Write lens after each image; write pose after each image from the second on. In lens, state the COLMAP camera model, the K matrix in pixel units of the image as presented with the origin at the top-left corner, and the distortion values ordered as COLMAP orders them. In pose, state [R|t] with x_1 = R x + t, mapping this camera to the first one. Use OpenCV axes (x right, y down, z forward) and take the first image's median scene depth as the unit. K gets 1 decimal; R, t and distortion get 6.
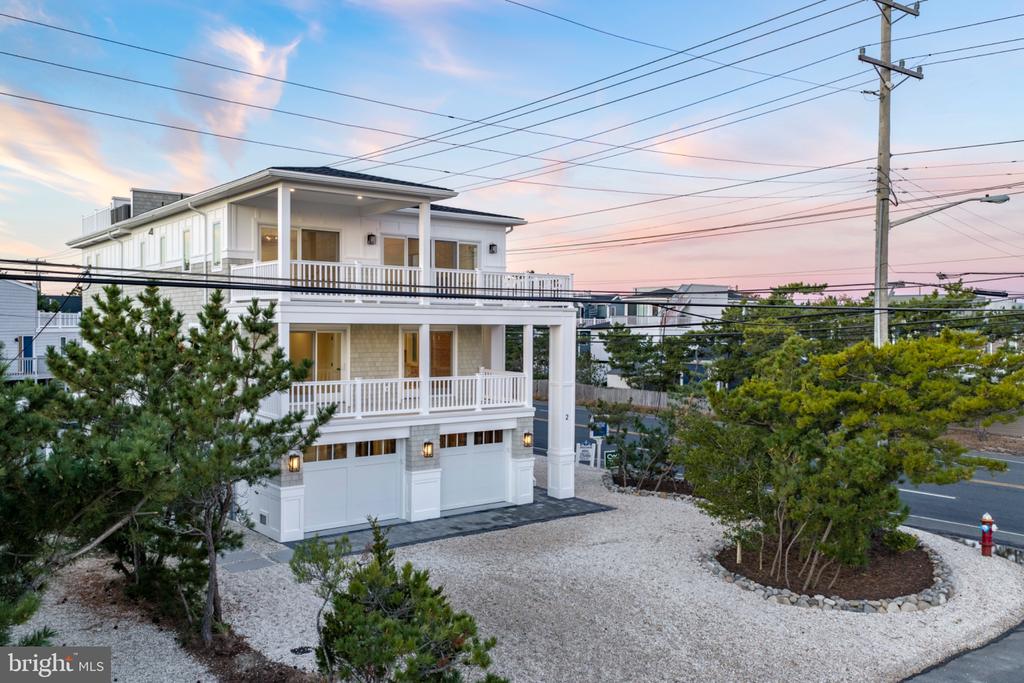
lens RADIAL K [[851.7, 0, 510.9], [0, 851.7, 346.8], [0, 0, 1]] dist [0.021314, -0.033657]
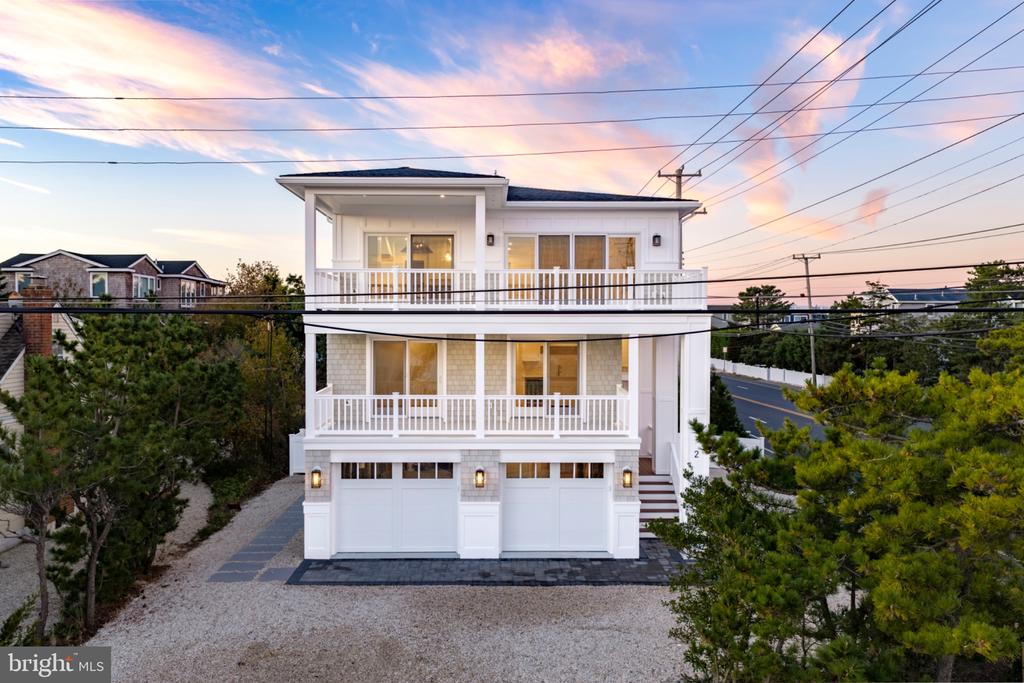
lens RADIAL K [[858.2, 0, 509.1], [0, 858.2, 339.6], [0, 0, 1]] dist [0.028439, -0.003498]
pose [[0.795054, 0.003077, -0.606531, 0.427248], [-0.012048, 0.999870, -0.010720, -0.010796], [0.606419, 0.015831, 0.794988, 0.300486]]
